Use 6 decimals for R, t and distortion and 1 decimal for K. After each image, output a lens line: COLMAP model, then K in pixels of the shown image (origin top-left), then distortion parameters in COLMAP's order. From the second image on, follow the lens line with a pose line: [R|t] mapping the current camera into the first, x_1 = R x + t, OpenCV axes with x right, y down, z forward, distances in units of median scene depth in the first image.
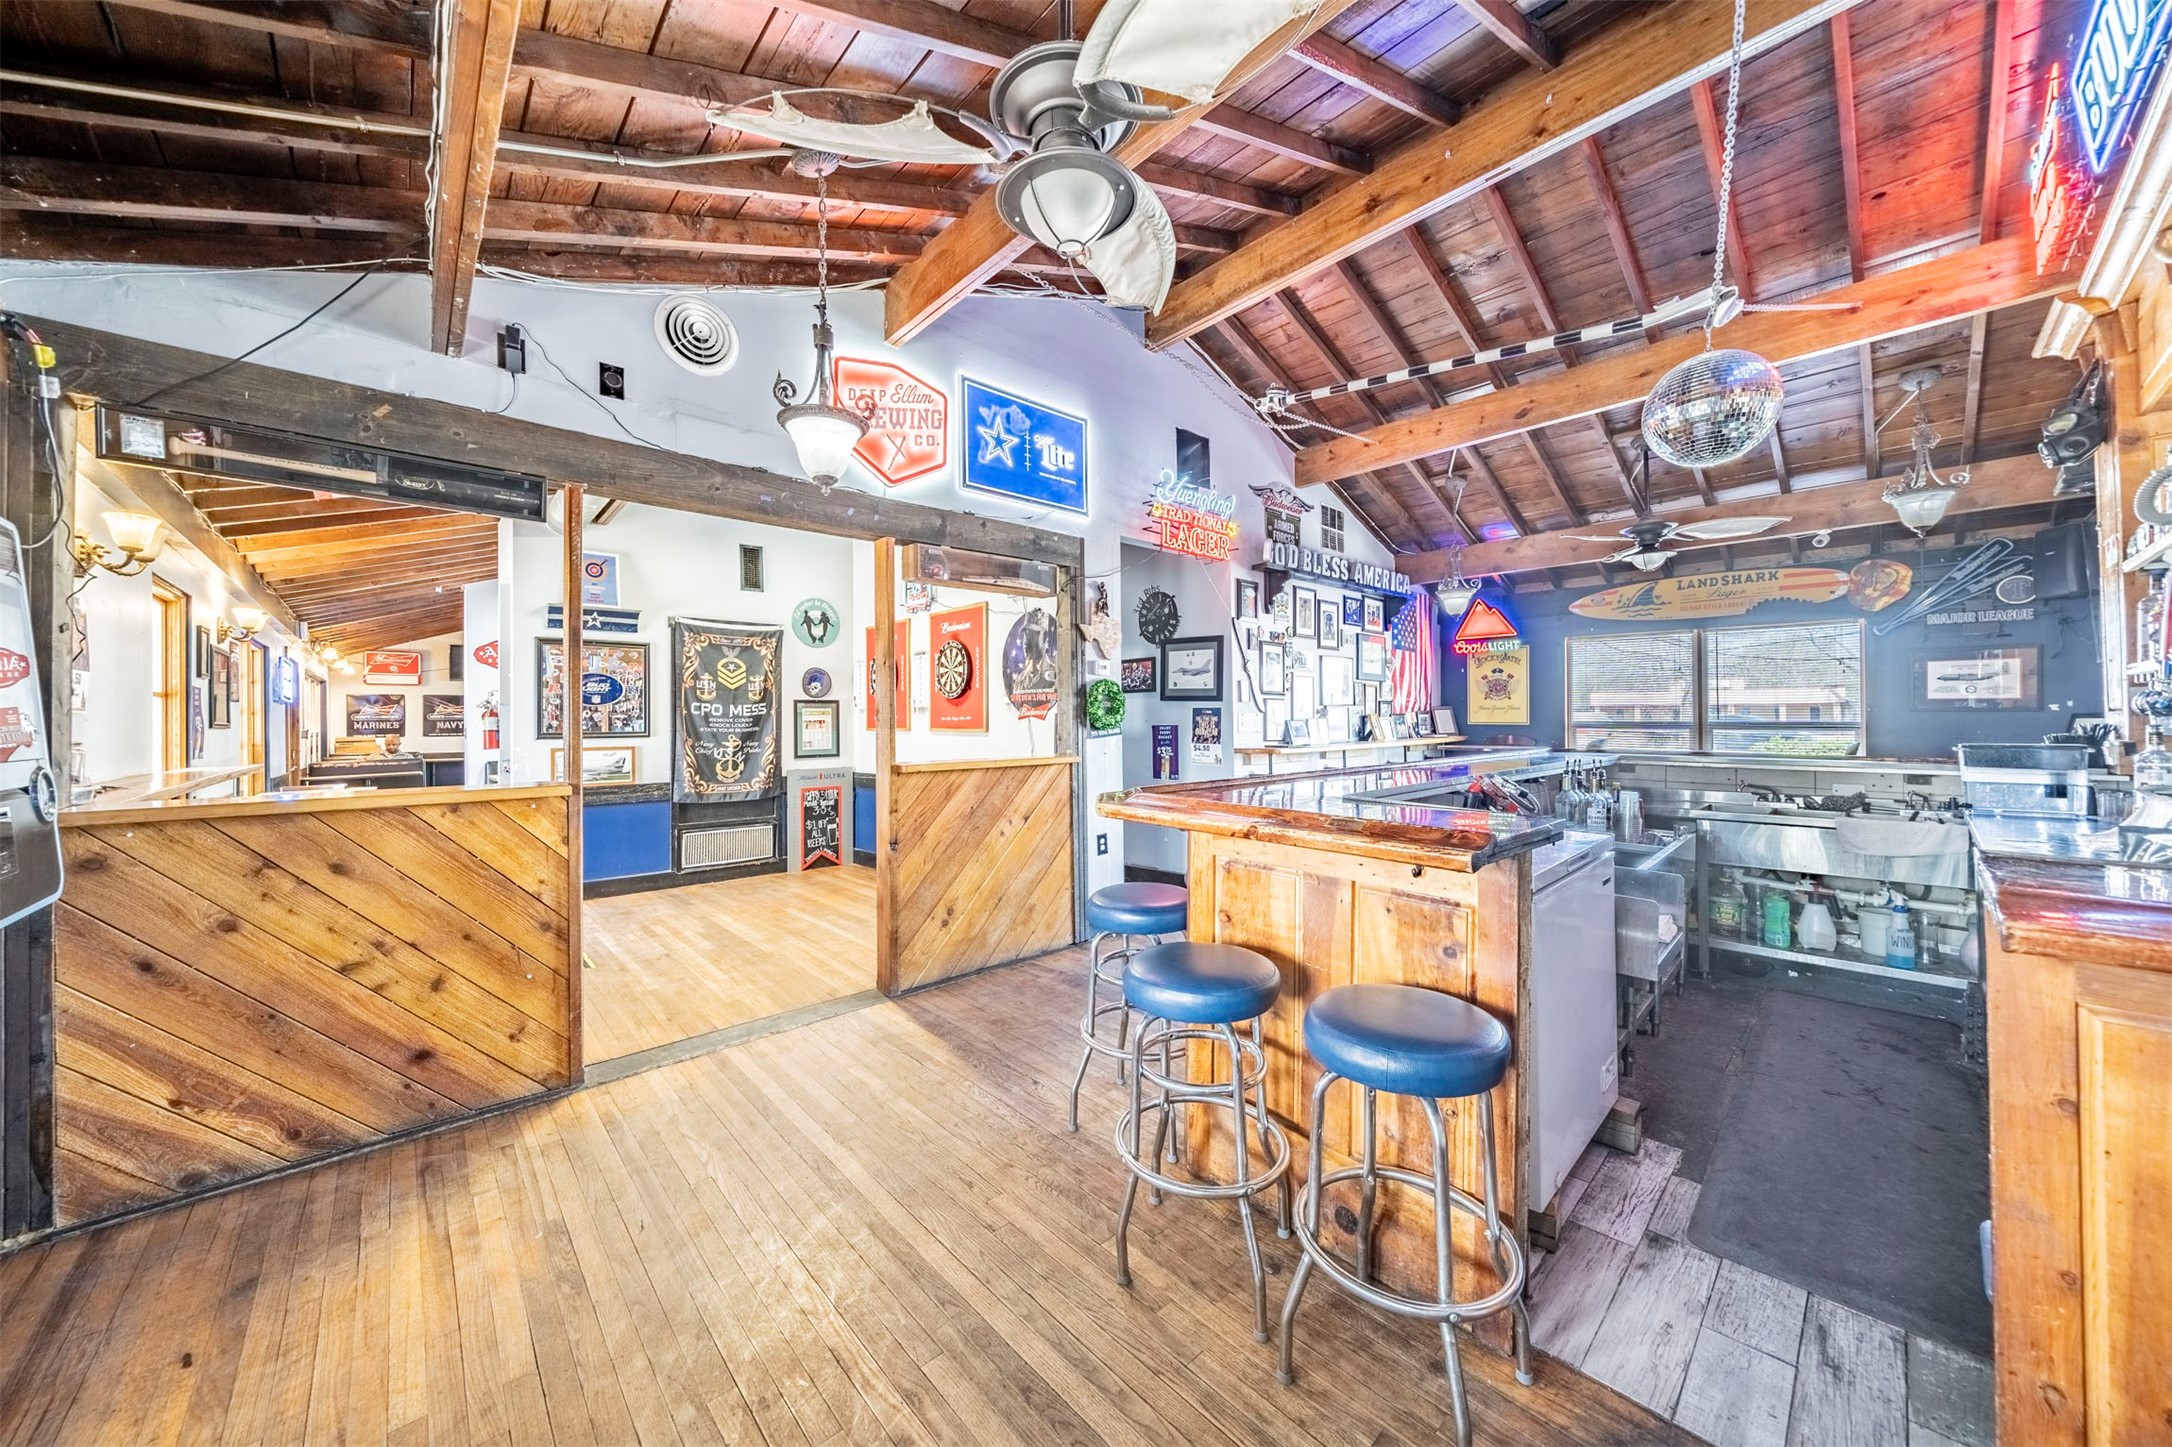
lens RADIAL K [[755.4, 0, 1076.1], [0, 755.4, 718.2], [0, 0, 1]] dist [0.000848, 0.000060]
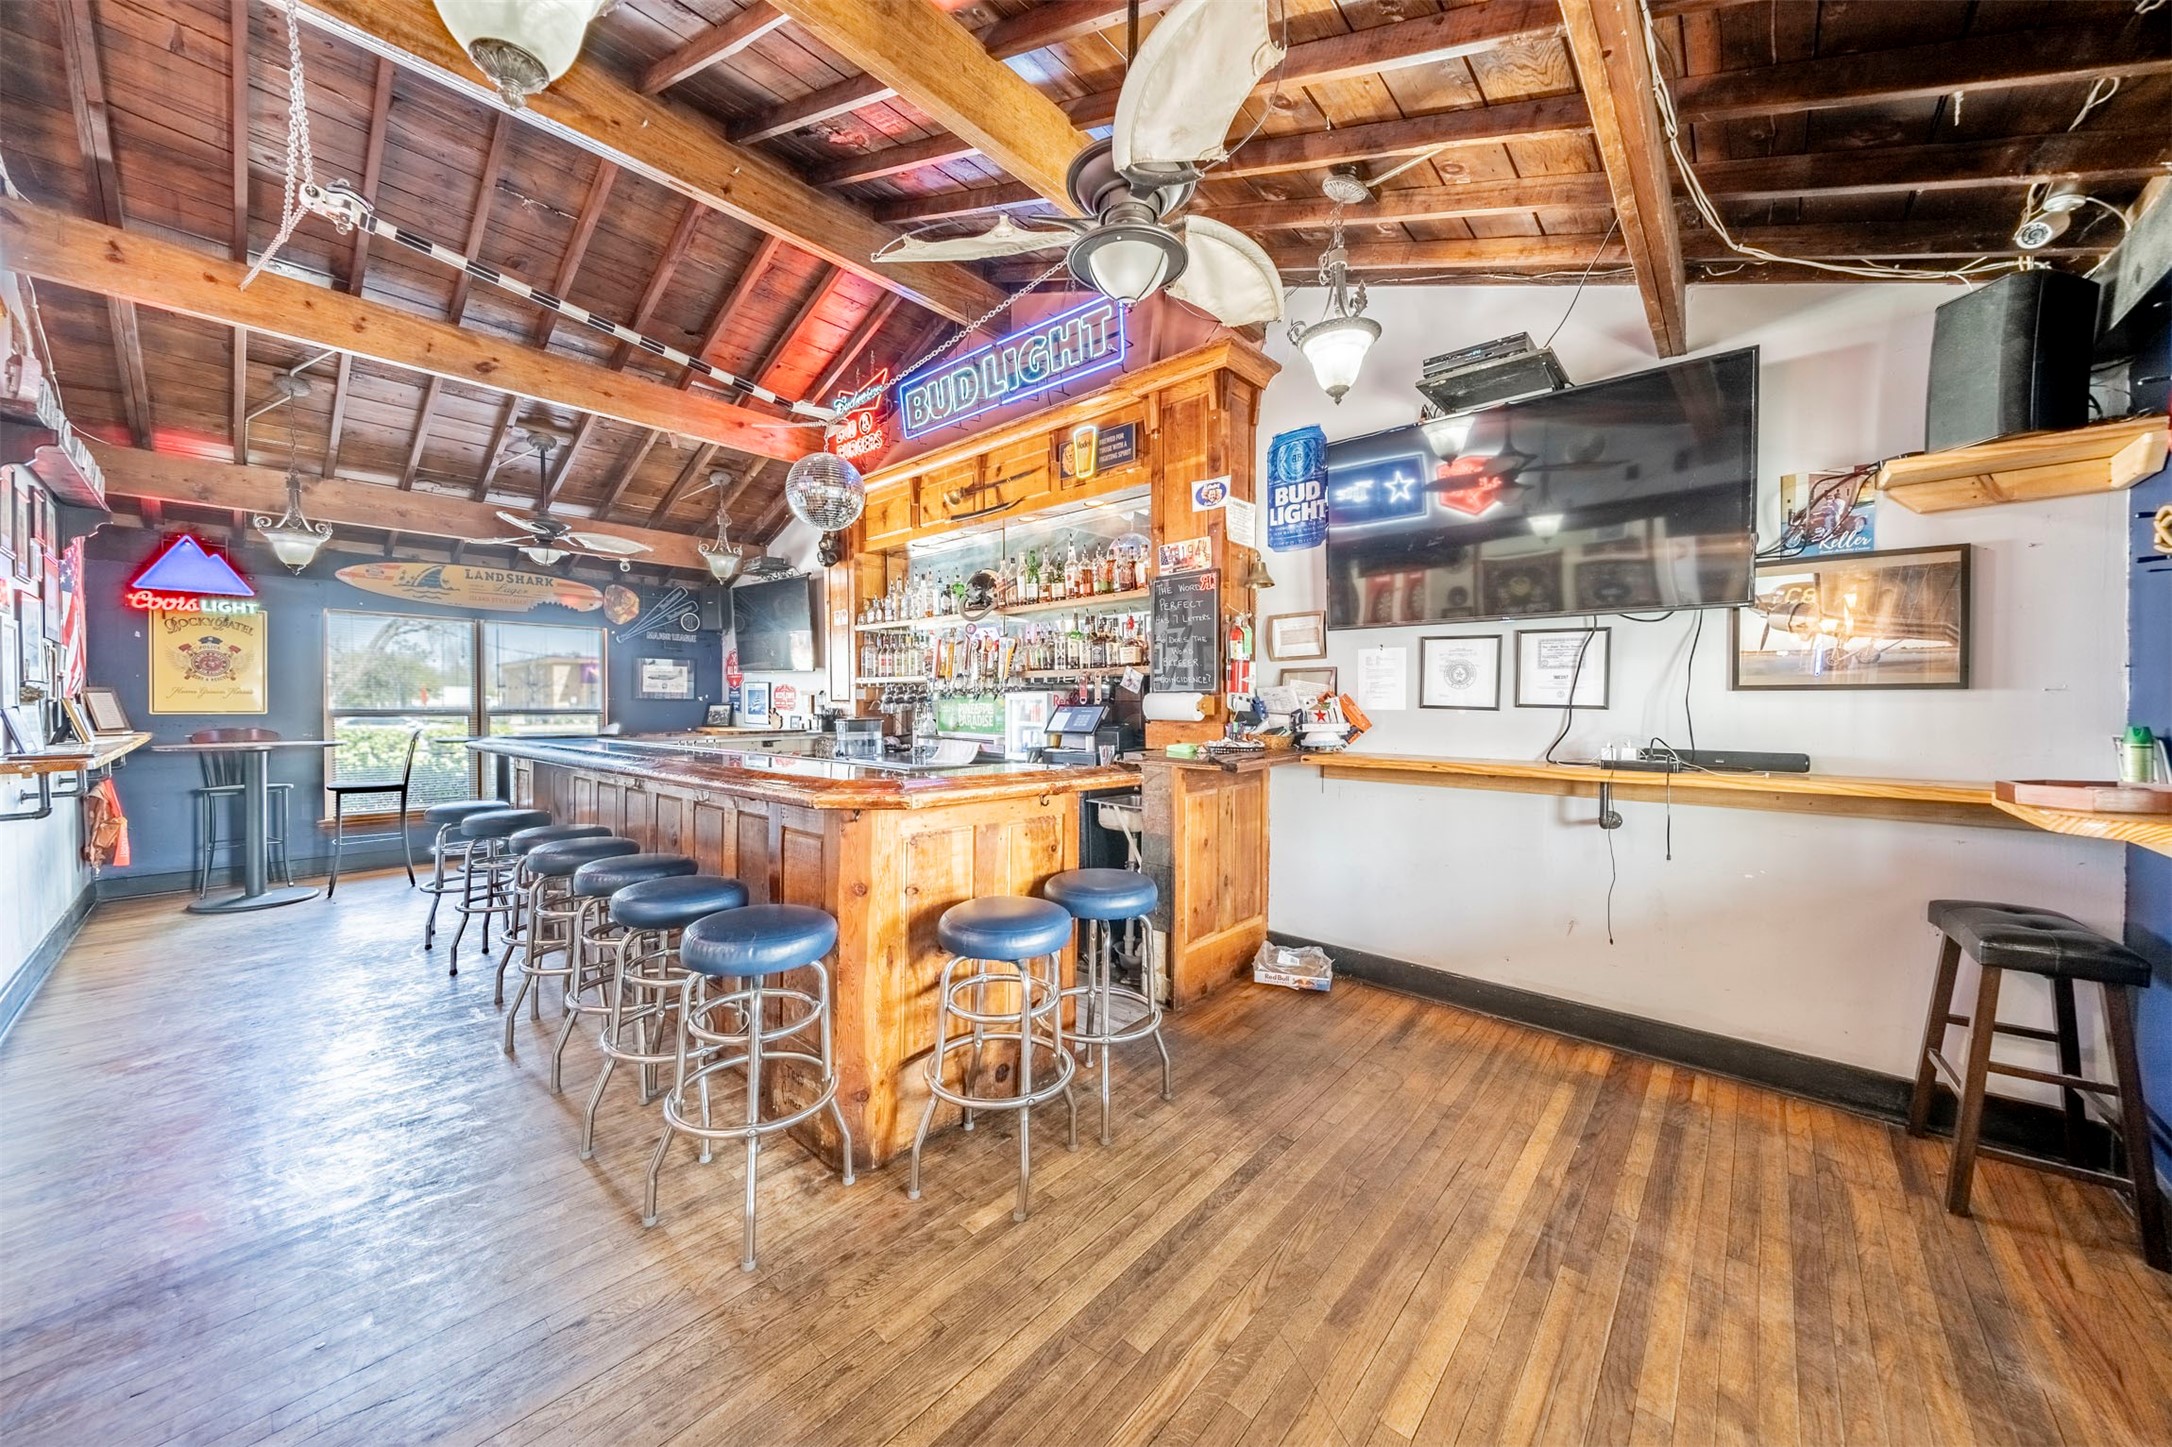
lens RADIAL K [[755.4, 0, 1072.8], [0, 755.4, 709.8], [0, 0, 1]] dist [0.000848, 0.000060]
pose [[-0.103032, -0.002942, 0.994674, -0.294671], [0.003247, 0.999989, 0.003295, 0.005194], [-0.994673, 0.003569, -0.103021, 0.300559]]
